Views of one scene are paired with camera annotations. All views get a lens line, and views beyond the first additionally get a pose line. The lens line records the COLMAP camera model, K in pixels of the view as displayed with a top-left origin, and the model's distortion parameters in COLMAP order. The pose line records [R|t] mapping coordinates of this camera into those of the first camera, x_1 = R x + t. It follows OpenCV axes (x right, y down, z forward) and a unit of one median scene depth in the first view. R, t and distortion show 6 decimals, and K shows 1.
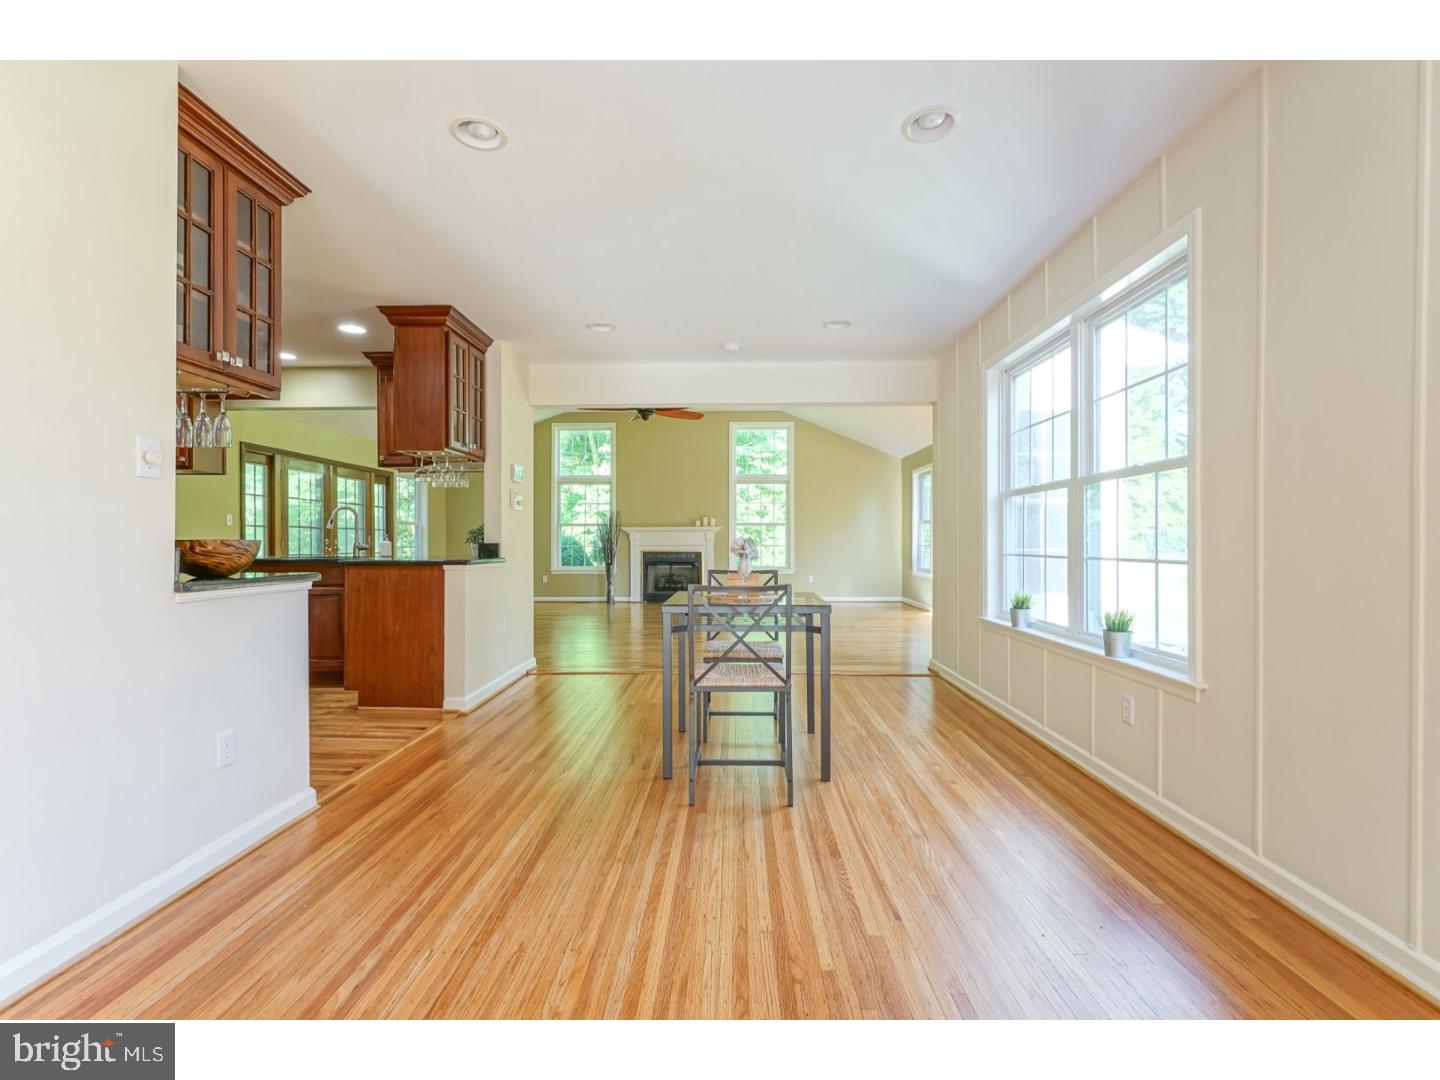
lens RADIAL K [[663.2, 0, 720.5], [0, 663.2, 543.5], [0, 0, 1]] dist [-0.002641, 0.001812]
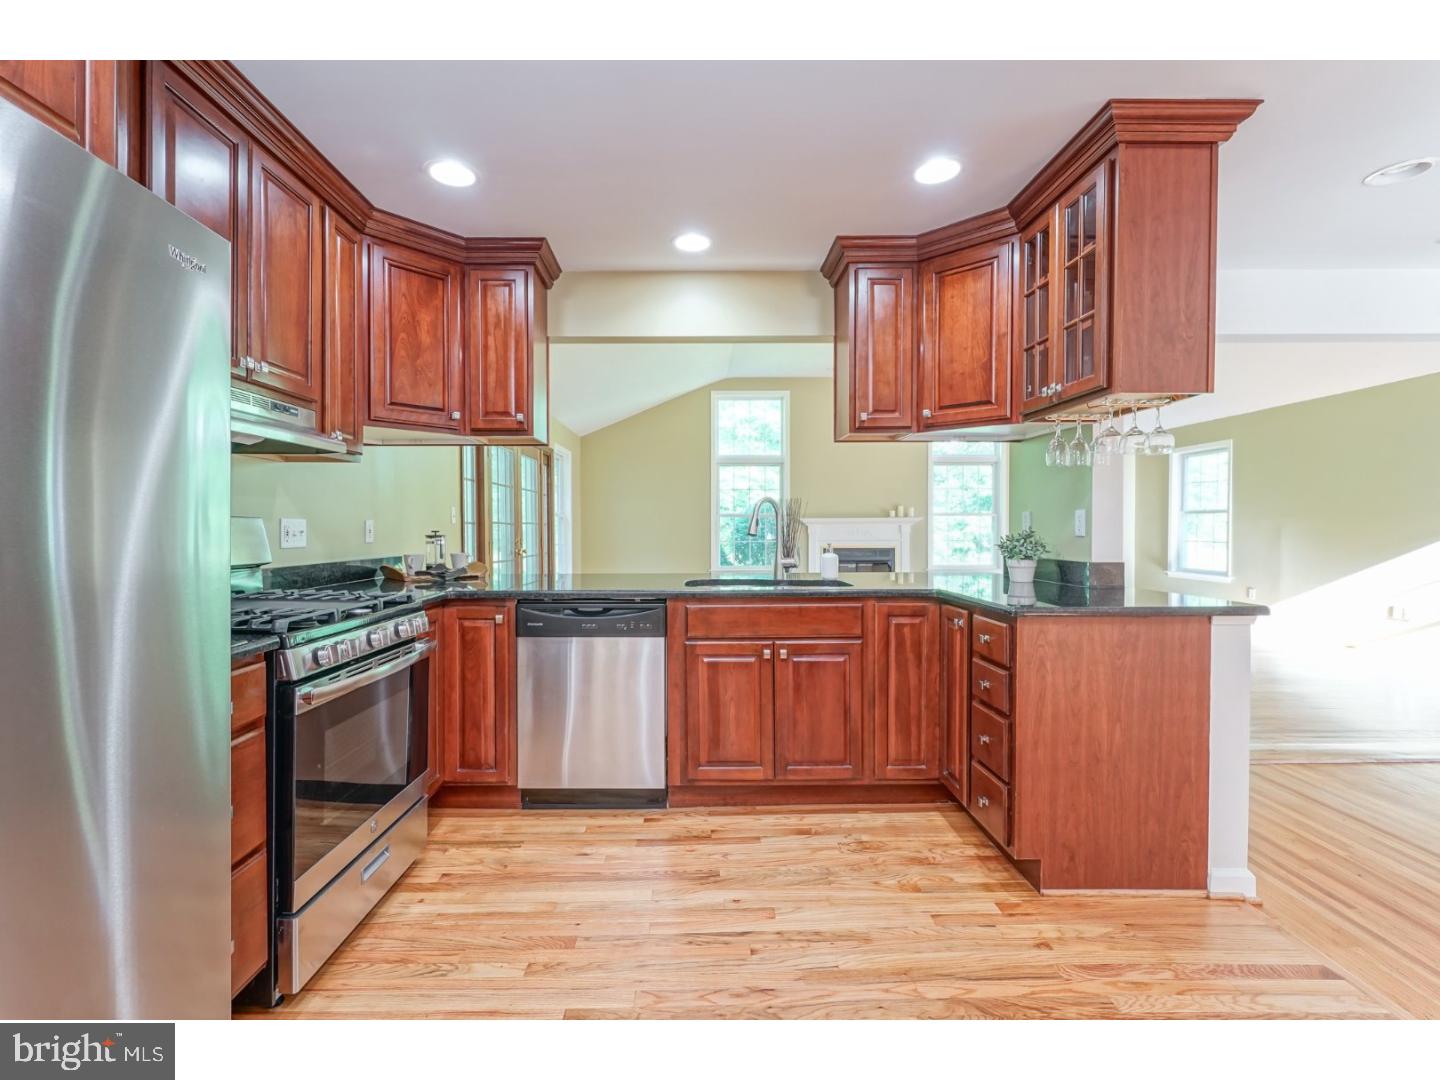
lens RADIAL K [[663.2, 0, 700.0], [0, 663.2, 537.6], [0, 0, 1]] dist [-0.002641, 0.001812]
pose [[0.999759, -0.001393, 0.021915, -0.315535], [0.001080, 0.999897, 0.014288, -0.013459], [-0.021933, -0.014260, 0.999658, 0.189615]]
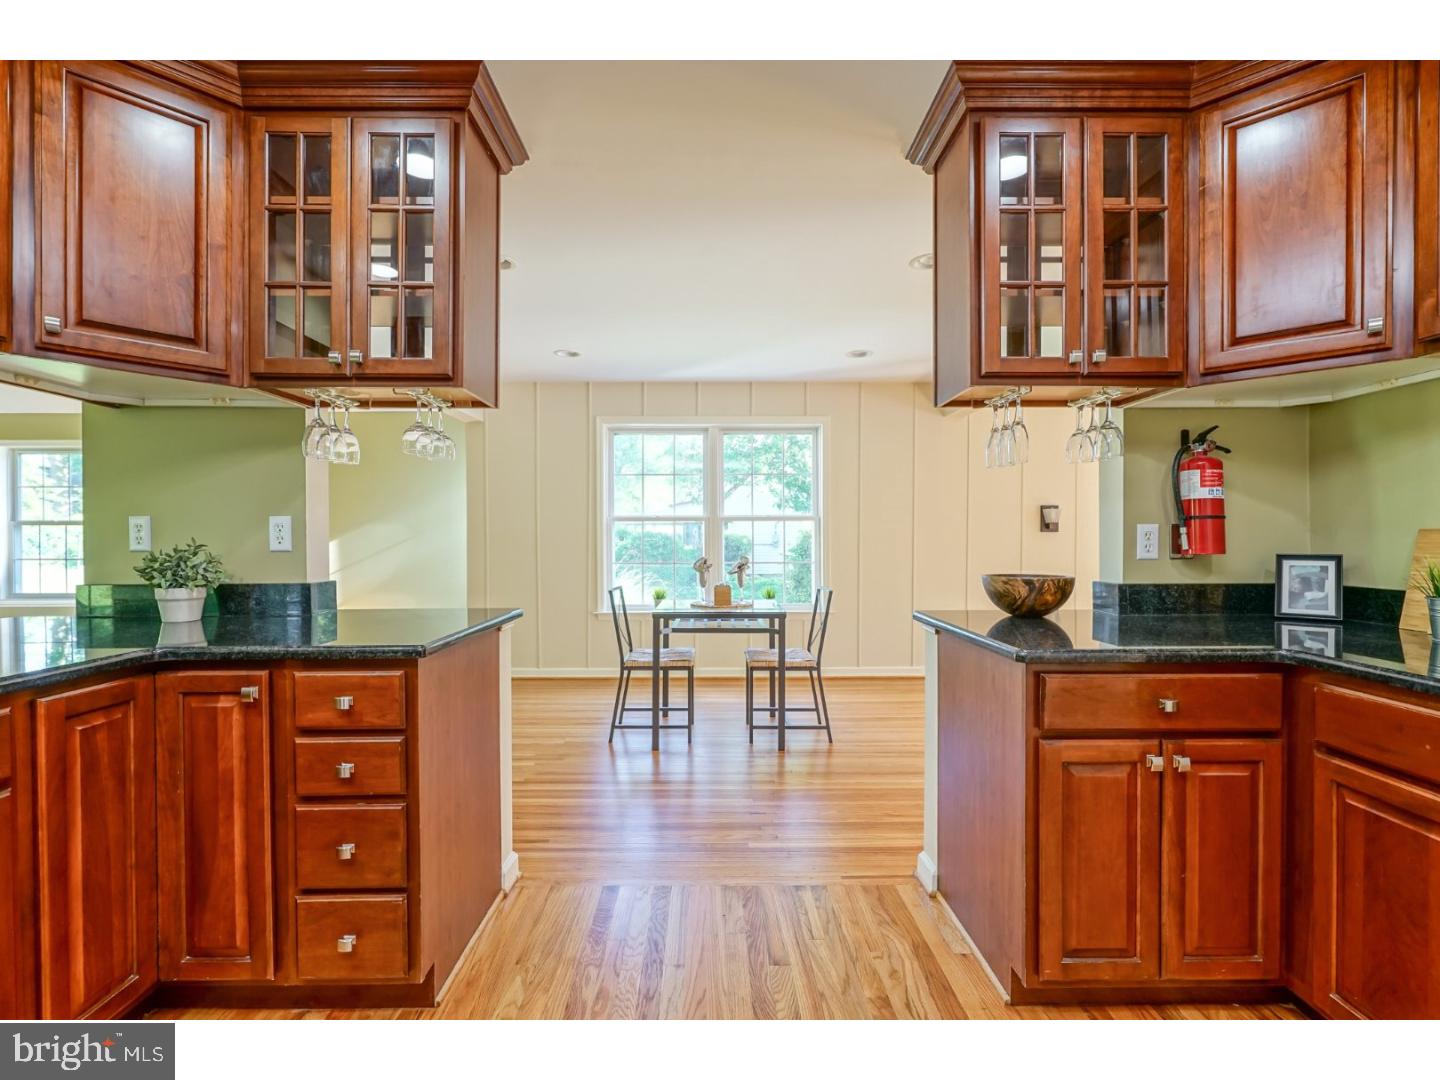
lens RADIAL K [[663.2, 0, 718.5], [0, 663.2, 544.2], [0, 0, 1]] dist [-0.002641, 0.001812]
pose [[-0.028317, -0.008636, 0.999562, -0.368361], [0.005998, 0.999943, 0.008809, -0.012989], [-0.999581, 0.006245, -0.028264, 0.329347]]
